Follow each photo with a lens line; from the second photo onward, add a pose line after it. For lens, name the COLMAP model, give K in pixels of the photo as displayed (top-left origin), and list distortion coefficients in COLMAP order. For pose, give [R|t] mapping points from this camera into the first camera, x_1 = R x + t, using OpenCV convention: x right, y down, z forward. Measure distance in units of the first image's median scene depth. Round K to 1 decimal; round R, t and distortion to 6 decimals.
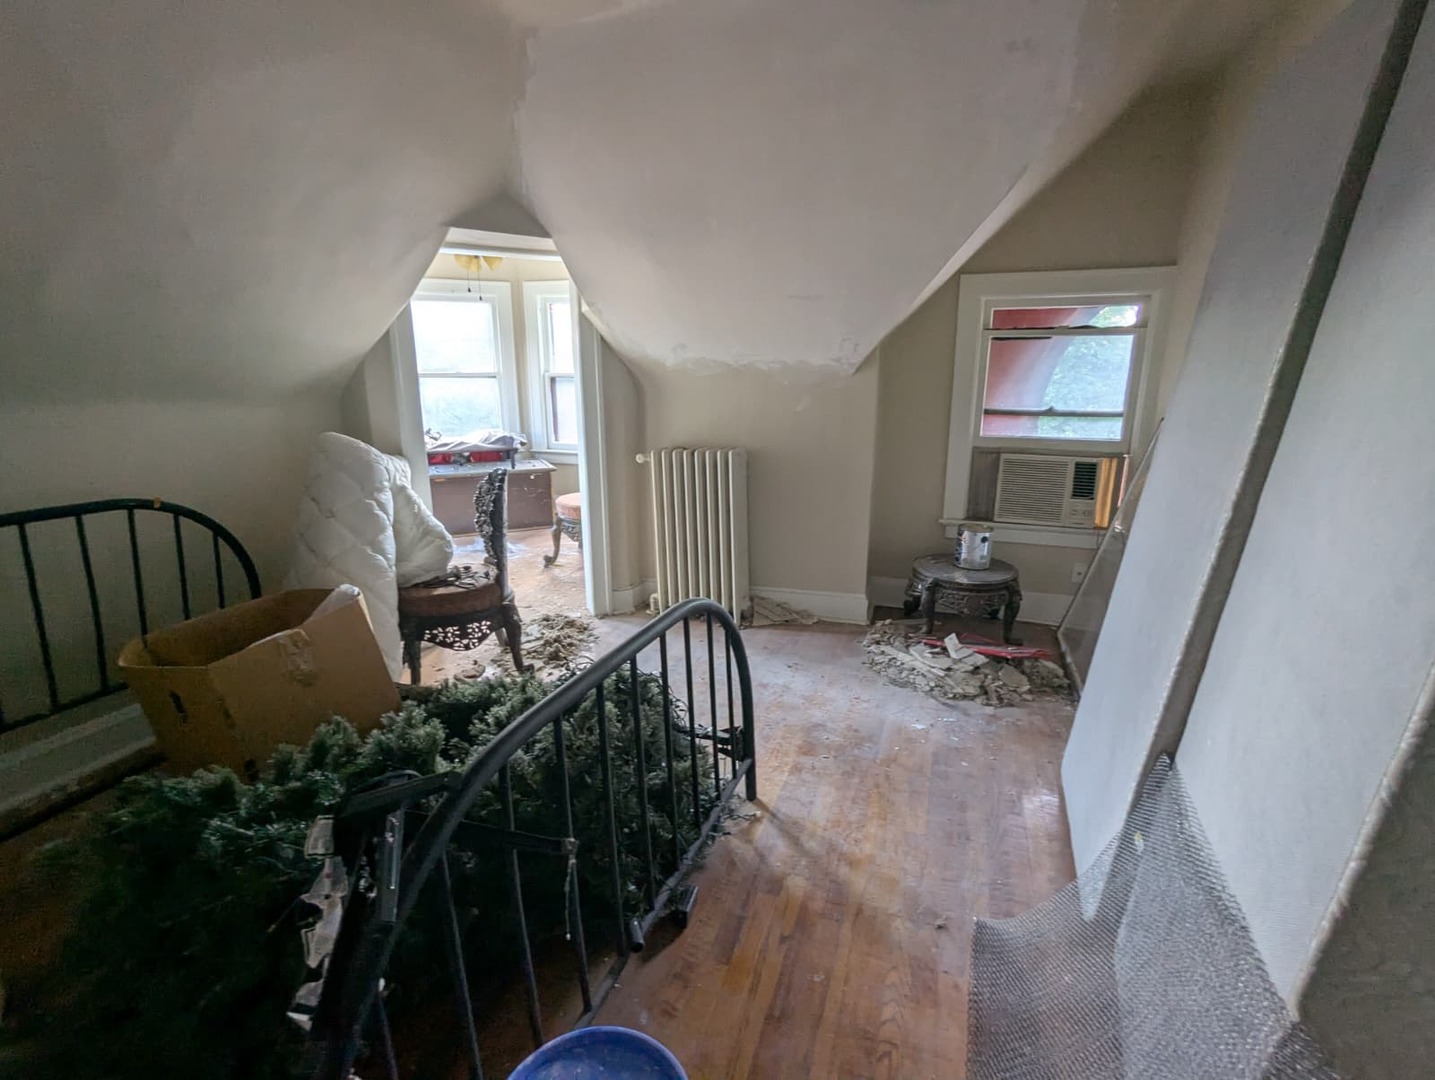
lens RADIAL K [[677.4, 0, 718.8], [0, 677.4, 541.1], [0, 0, 1]] dist [-0.000267, -0.000151]
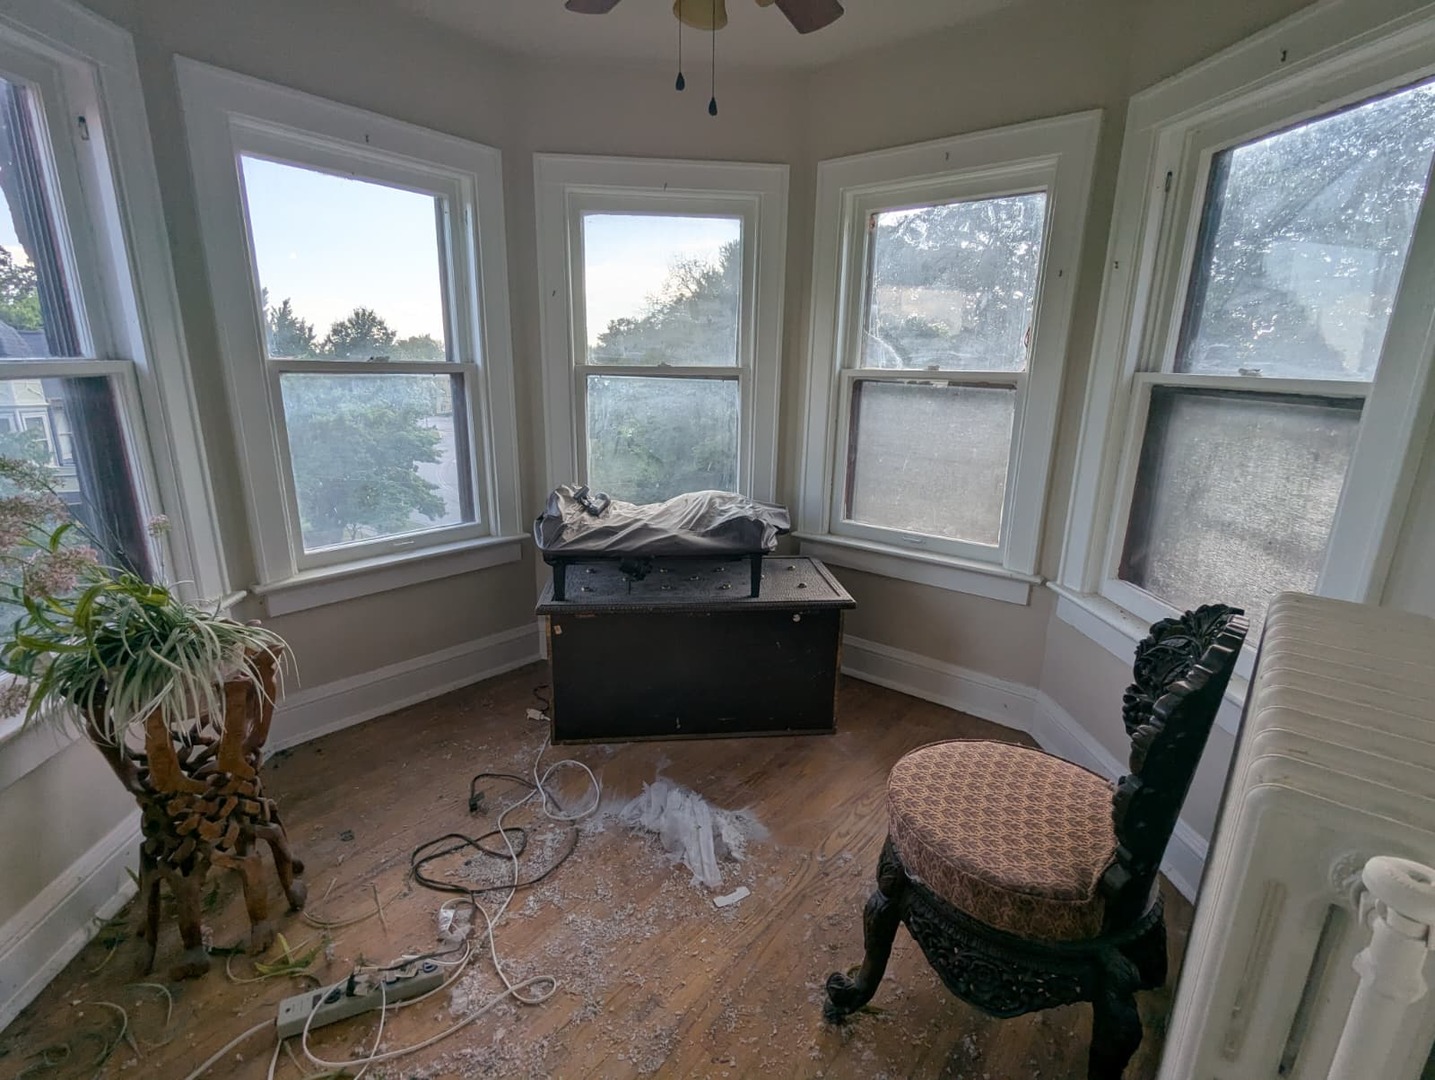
lens RADIAL K [[677.4, 0, 717.7], [0, 677.4, 544.5], [0, 0, 1]] dist [-0.000267, -0.000151]
pose [[0.942702, 0.098550, -0.318750, -0.190663], [-0.098779, 0.994989, 0.015489, -0.139958], [0.318679, 0.016884, 0.947712, 0.583470]]
